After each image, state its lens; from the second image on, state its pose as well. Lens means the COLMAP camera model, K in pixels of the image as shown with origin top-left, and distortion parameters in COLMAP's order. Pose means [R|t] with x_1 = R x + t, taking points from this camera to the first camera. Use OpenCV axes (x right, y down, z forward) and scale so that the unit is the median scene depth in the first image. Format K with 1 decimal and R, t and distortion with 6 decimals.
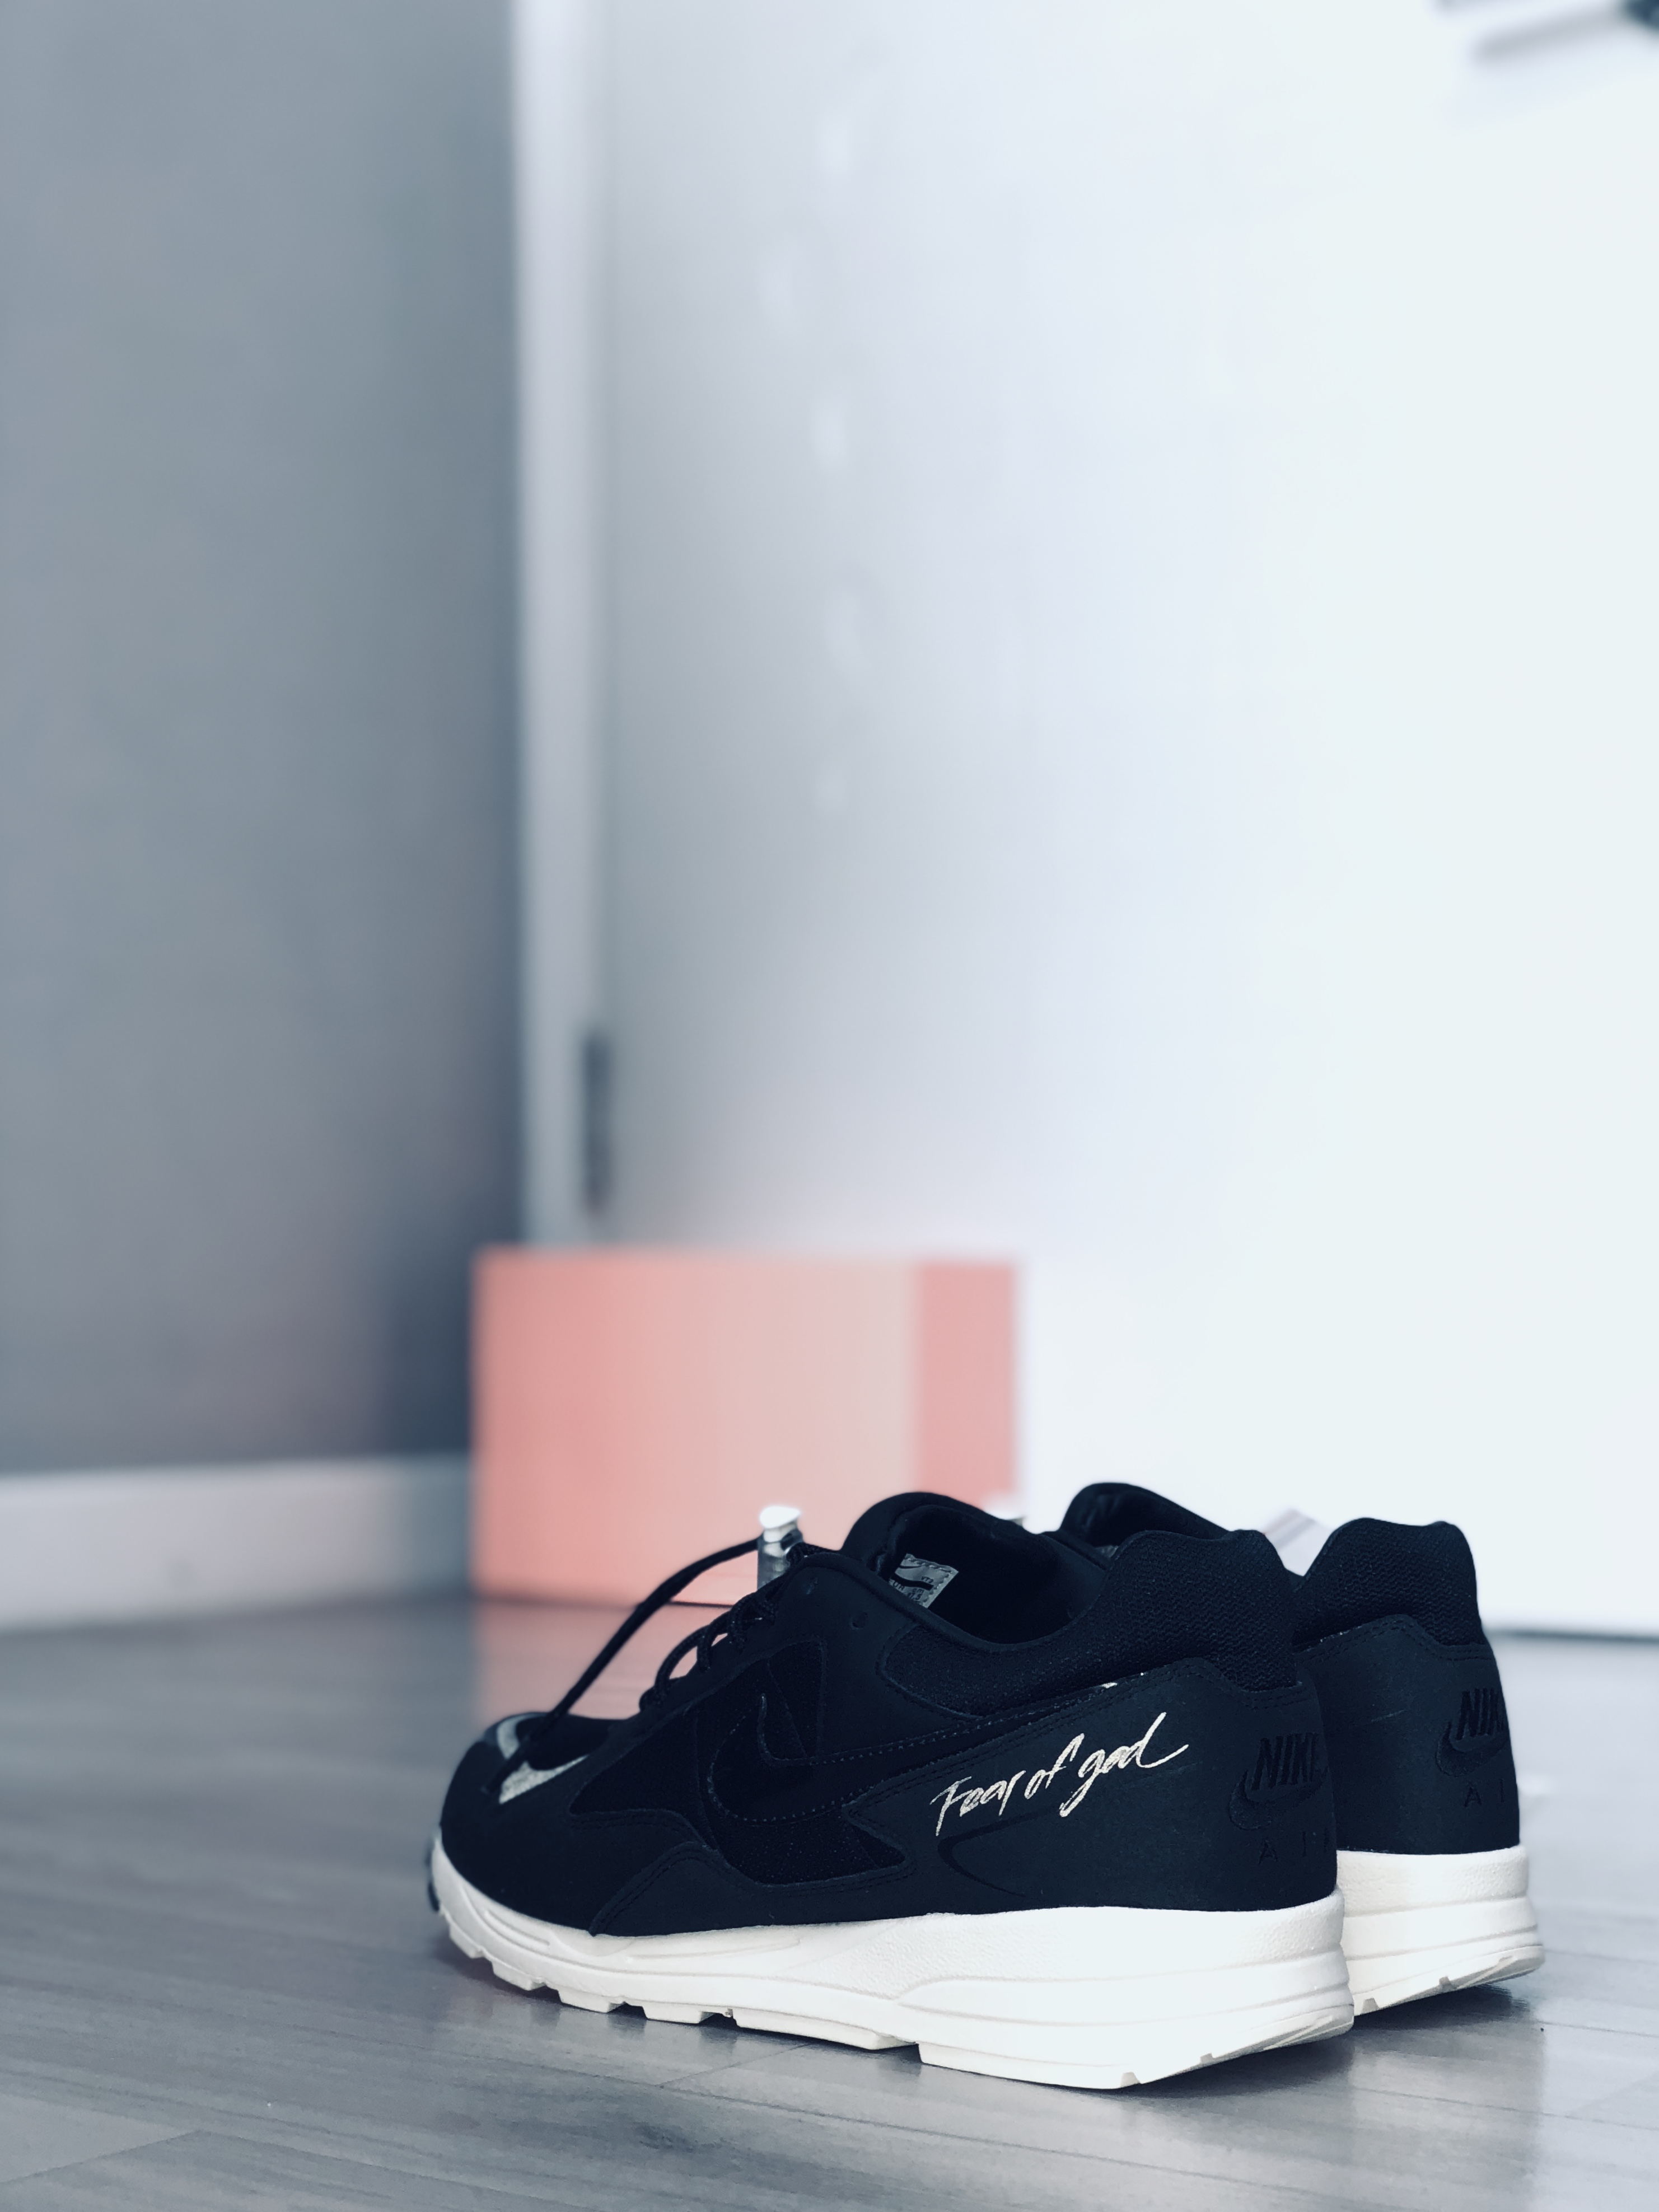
lens RADIAL K [[3300.4, 0, 773.0], [0, 3300.4, 1100.1], [0, 0, 1]] dist [0.061961, 0.000000]
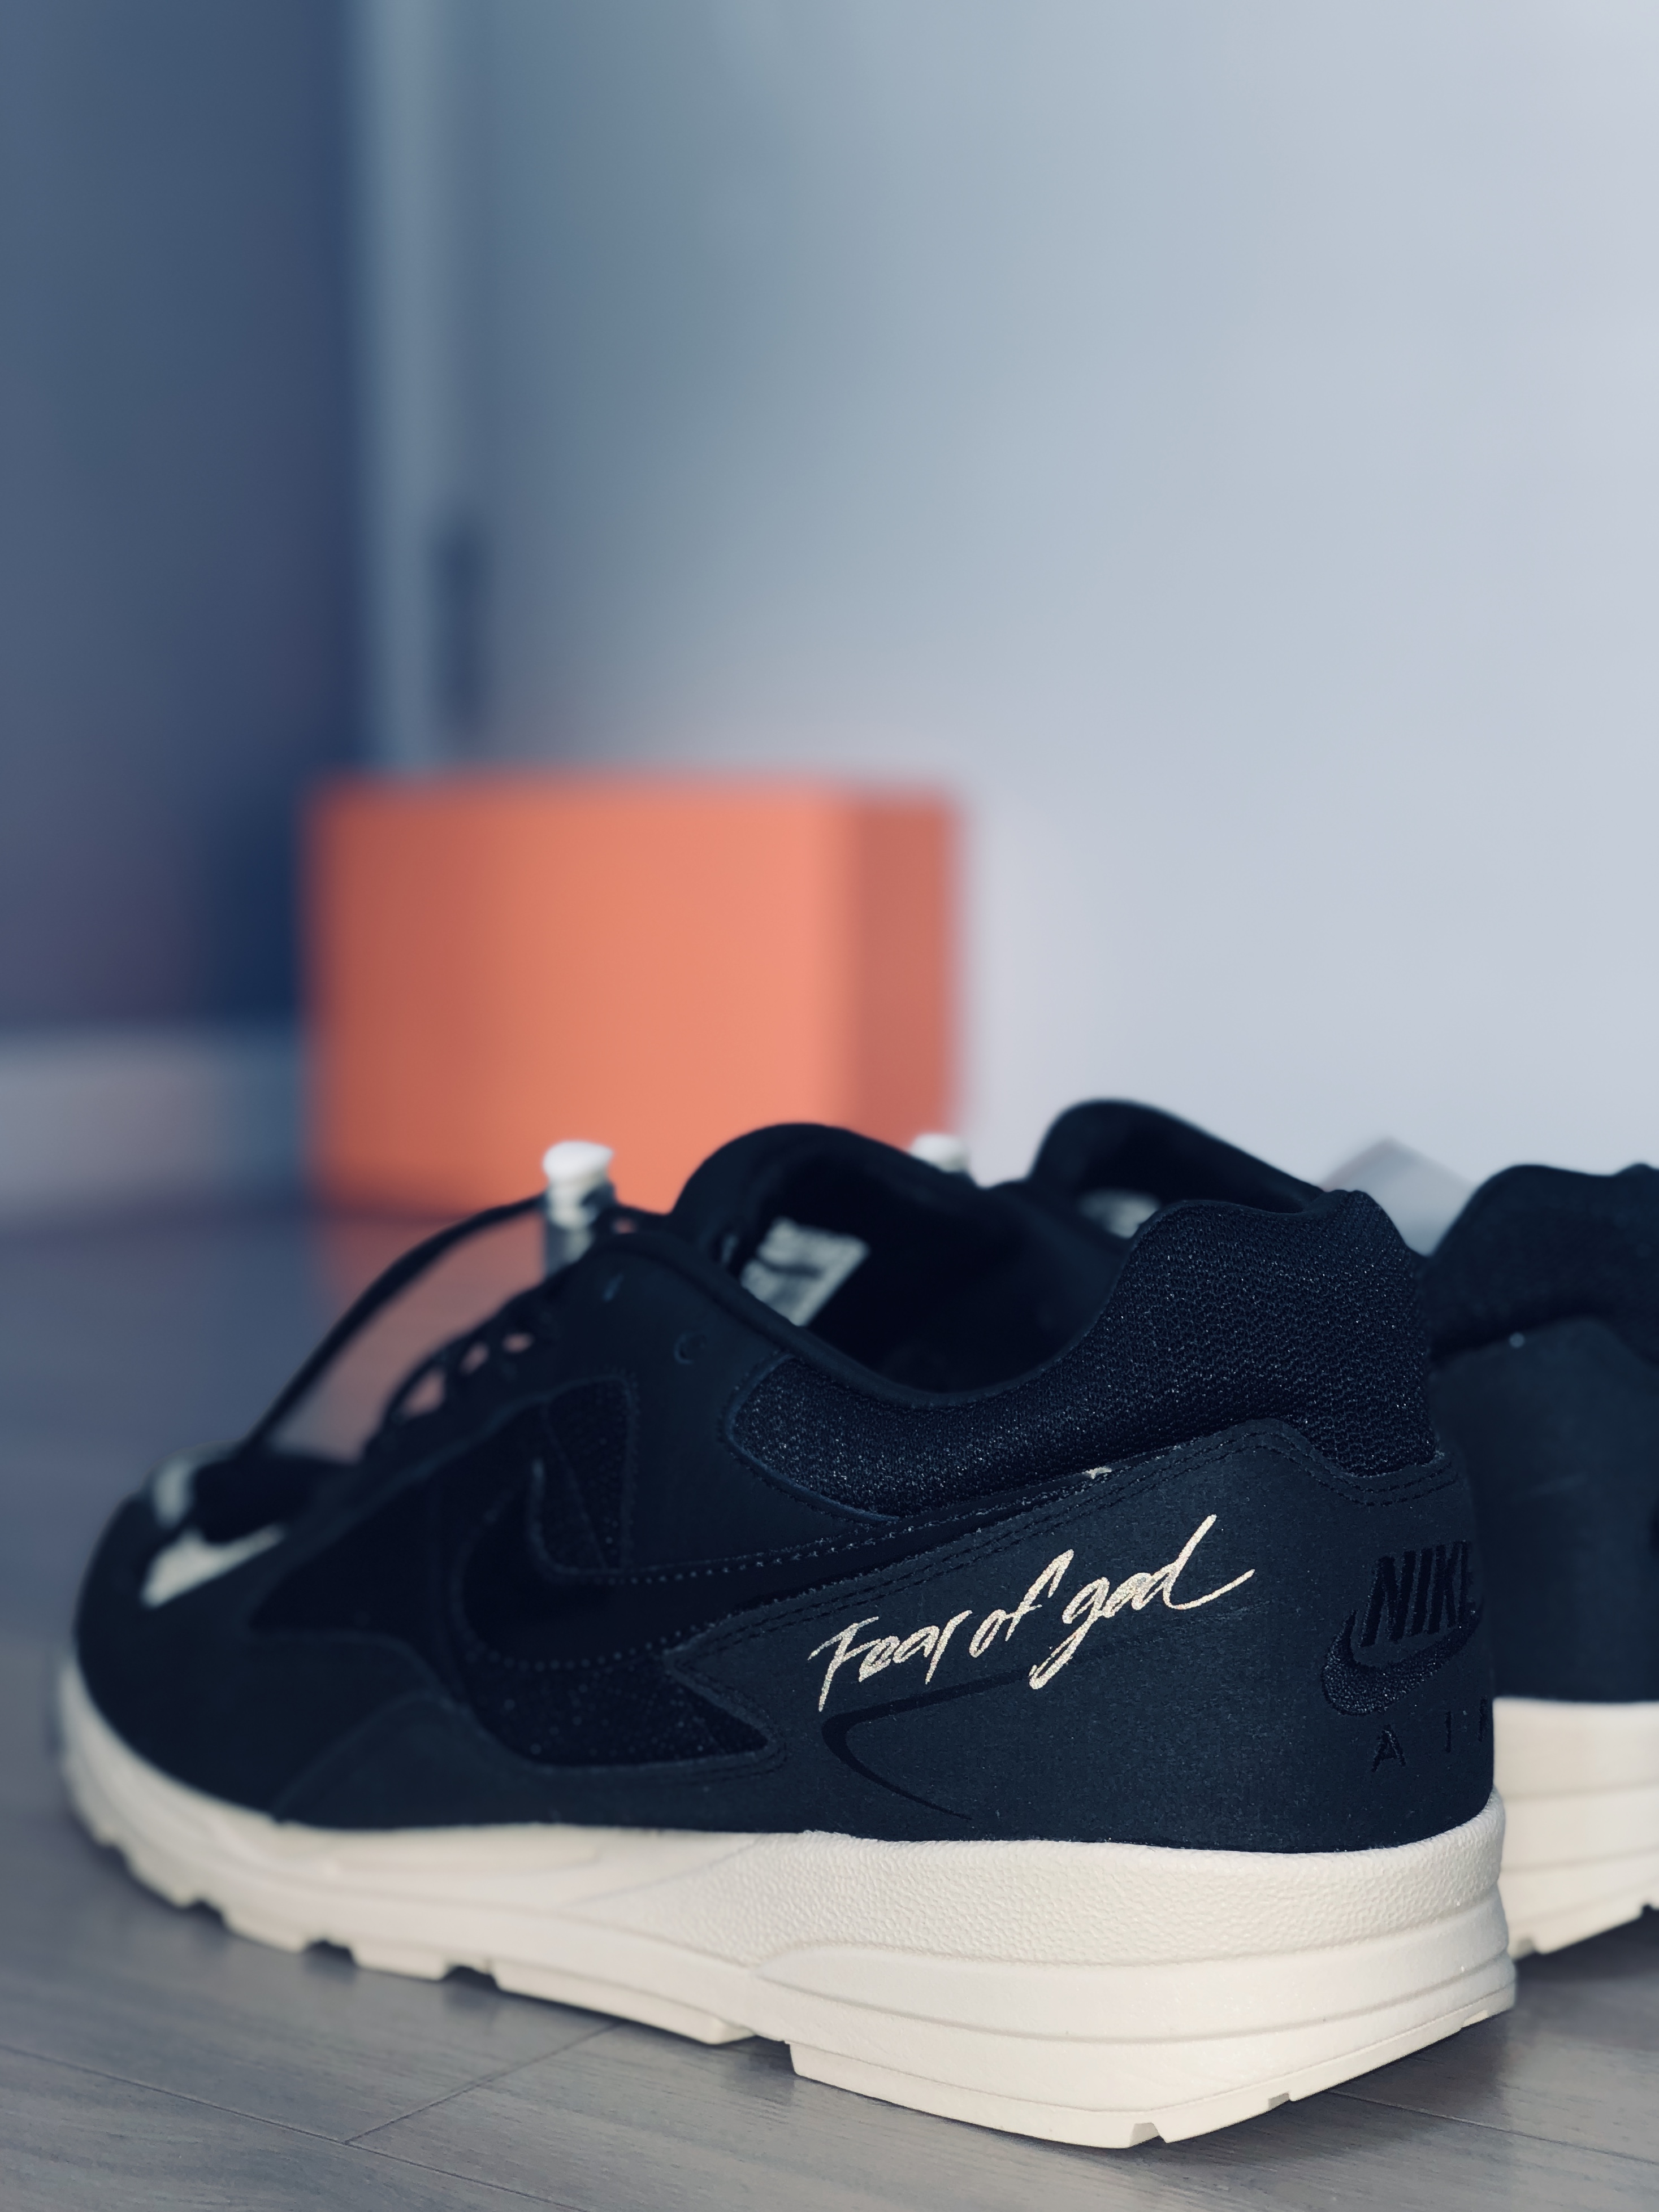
lens RADIAL K [[3300.6, 0, 826.1], [0, 3300.6, 1111.3], [0, 0, 1]] dist [0.061961, 0.000000]
pose [[0.999483, -0.003743, 0.031941, 0.031477], [-0.000645, 0.990671, 0.136275, 0.035577], [-0.032153, -0.136225, 0.990156, 0.423110]]
